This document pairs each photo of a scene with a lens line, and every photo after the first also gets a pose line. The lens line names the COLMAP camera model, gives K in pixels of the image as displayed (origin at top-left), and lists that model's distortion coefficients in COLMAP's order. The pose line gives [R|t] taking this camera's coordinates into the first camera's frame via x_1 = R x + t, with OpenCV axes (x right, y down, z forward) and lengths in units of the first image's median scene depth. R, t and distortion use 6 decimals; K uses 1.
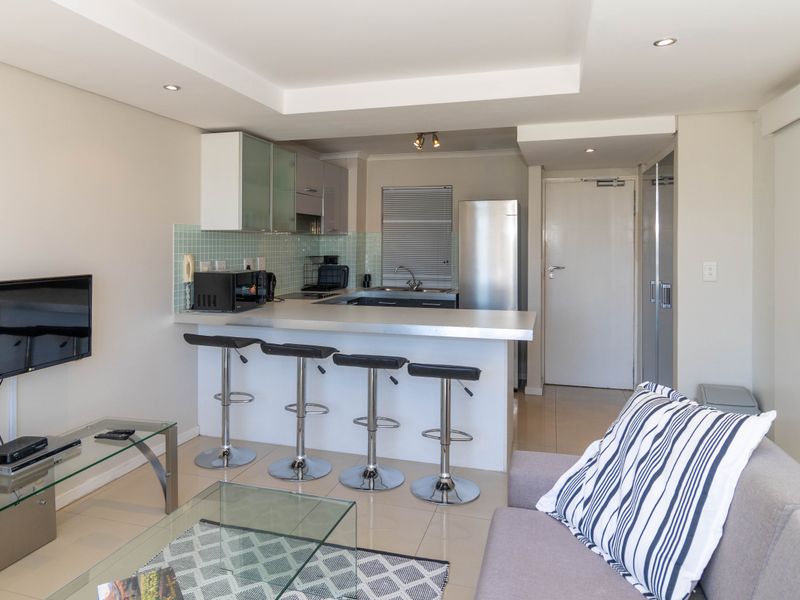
lens RADIAL K [[573.5, 0, 362.9], [0, 573.5, 243.1], [0, 0, 1]] dist [-0.009964, 0.002623]
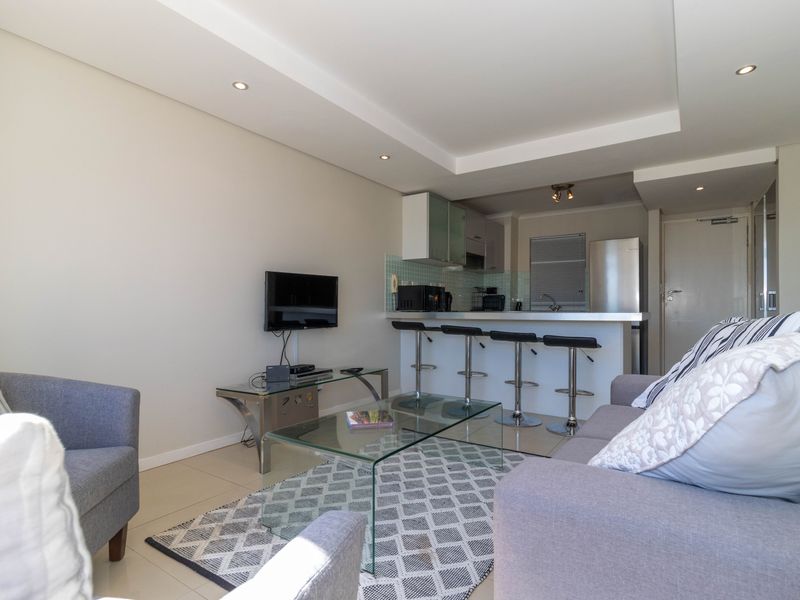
lens RADIAL K [[424.3, 0, 401.7], [0, 424.3, 305.5], [0, 0, 1]] dist [0.001709, 0.001526]
pose [[0.962236, -0.003233, -0.272198, 0.019981], [0.001393, 0.999975, -0.006954, 0.102704], [0.272214, 0.006312, 0.962216, -0.076720]]
